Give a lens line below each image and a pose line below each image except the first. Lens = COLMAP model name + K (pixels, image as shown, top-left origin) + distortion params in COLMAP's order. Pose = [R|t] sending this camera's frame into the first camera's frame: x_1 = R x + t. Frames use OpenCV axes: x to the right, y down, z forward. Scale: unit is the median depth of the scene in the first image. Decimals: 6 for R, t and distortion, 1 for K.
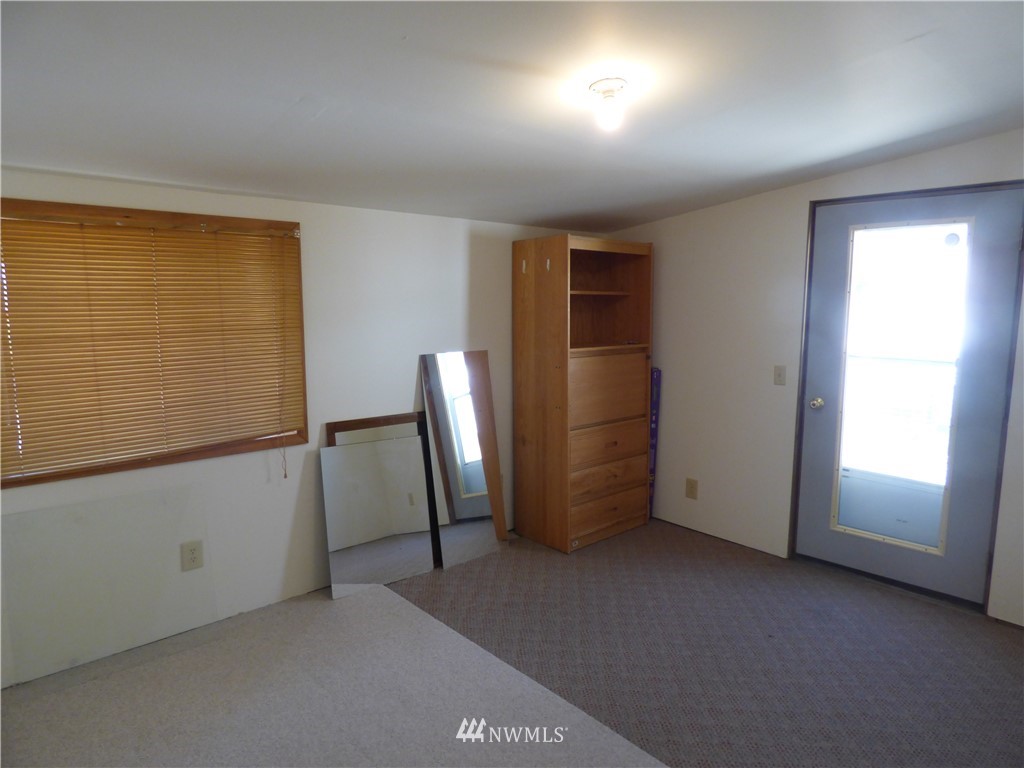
lens RADIAL K [[621.8, 0, 512.4], [0, 621.8, 385.0], [0, 0, 1]] dist [-0.005396, -0.011591]
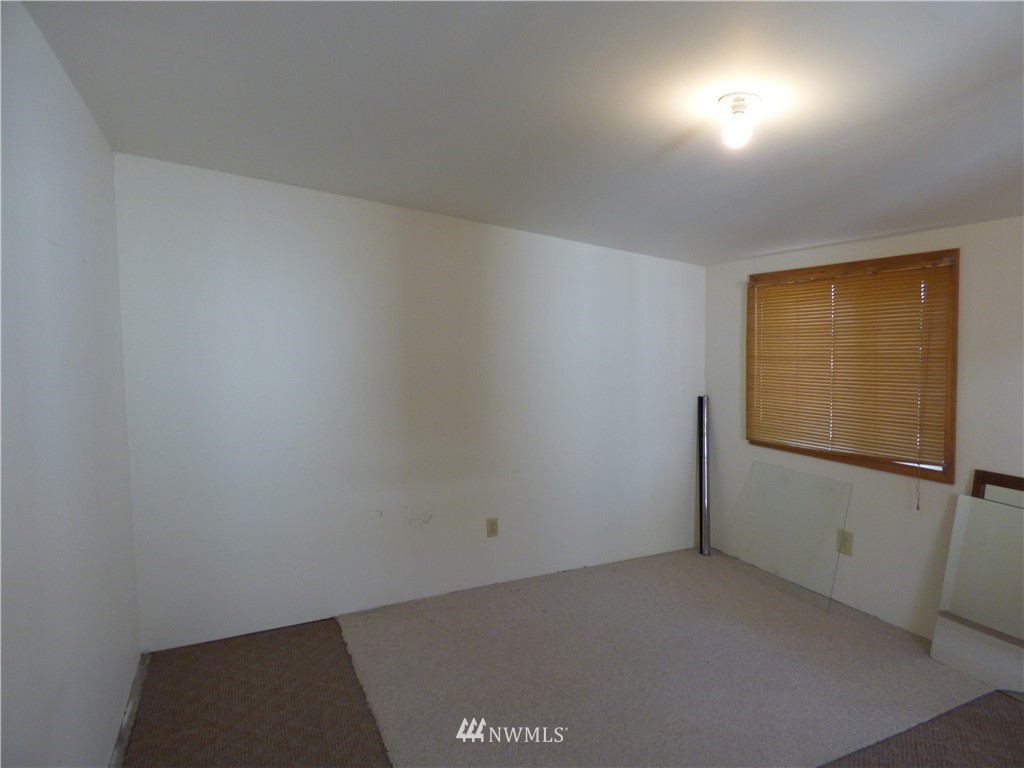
lens RADIAL K [[621.8, 0, 512.2], [0, 621.8, 384.4], [0, 0, 1]] dist [-0.005396, -0.011591]
pose [[-0.298233, 0.078133, -0.951290, 0.791700], [-0.104561, 0.987972, 0.113926, -0.097486], [0.948749, 0.133444, -0.286476, 0.681551]]
